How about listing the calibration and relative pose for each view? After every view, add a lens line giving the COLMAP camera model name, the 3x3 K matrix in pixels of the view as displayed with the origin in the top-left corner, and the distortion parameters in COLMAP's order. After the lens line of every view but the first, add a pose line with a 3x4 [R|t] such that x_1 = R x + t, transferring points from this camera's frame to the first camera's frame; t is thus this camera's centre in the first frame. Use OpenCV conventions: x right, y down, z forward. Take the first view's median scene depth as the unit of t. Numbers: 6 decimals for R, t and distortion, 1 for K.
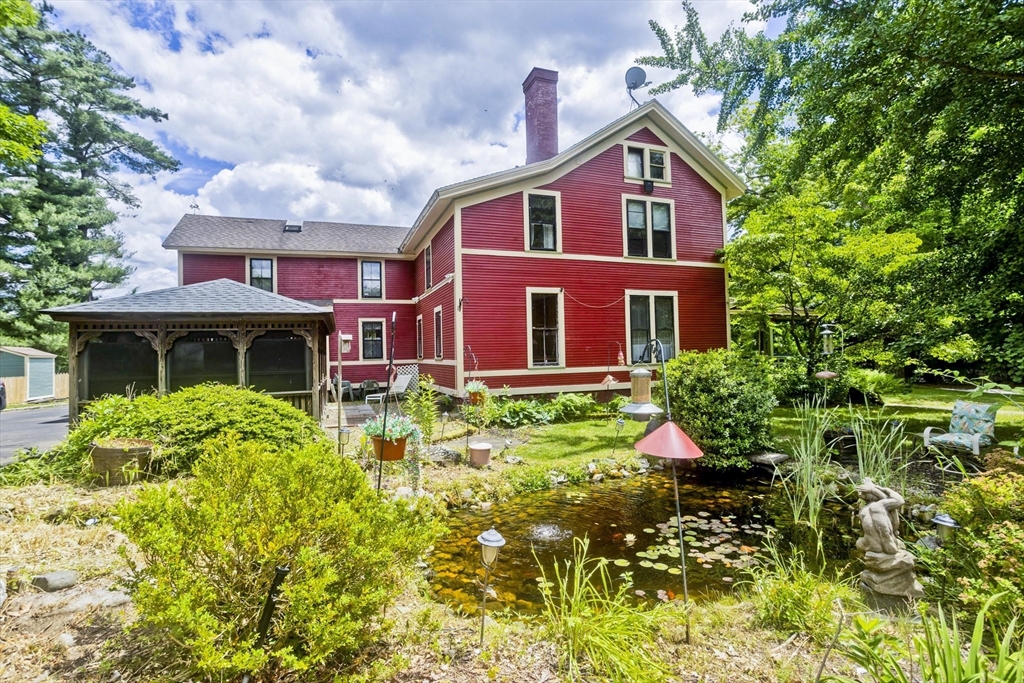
lens RADIAL K [[499.0, 0, 512.8], [0, 499.0, 340.1], [0, 0, 1]] dist [0.002794, 0.000254]
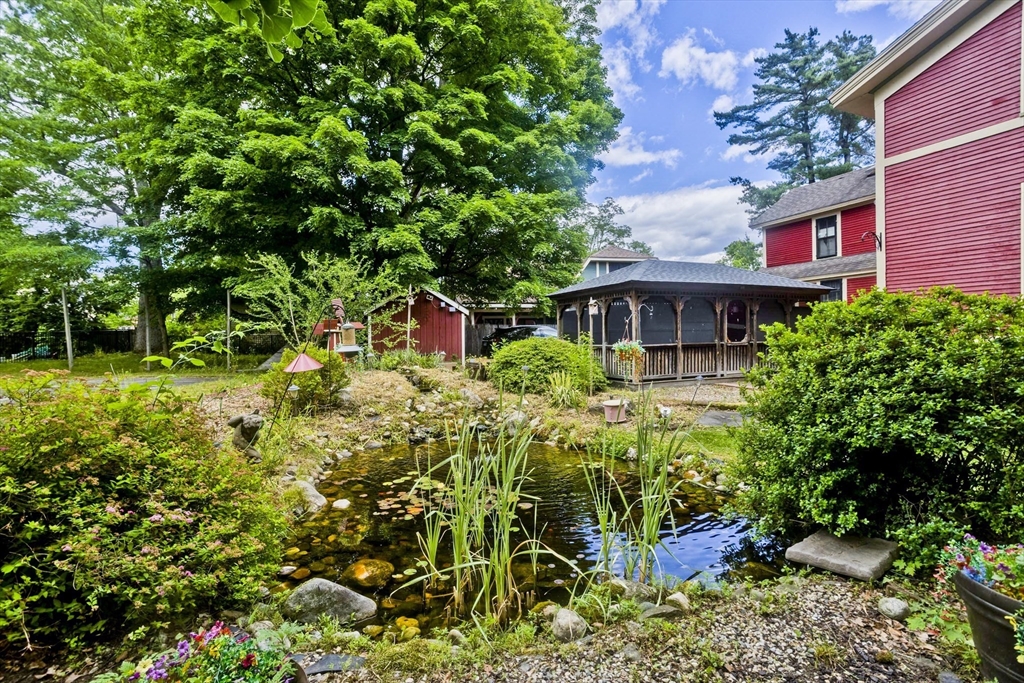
lens RADIAL K [[499.0, 0, 512.3], [0, 499.0, 338.1], [0, 0, 1]] dist [0.002794, 0.000254]
pose [[0.021923, 0.029606, -0.999321, 1.465459], [0.031430, 0.999047, 0.030288, 0.065618], [0.999266, -0.032073, 0.020971, 1.210439]]
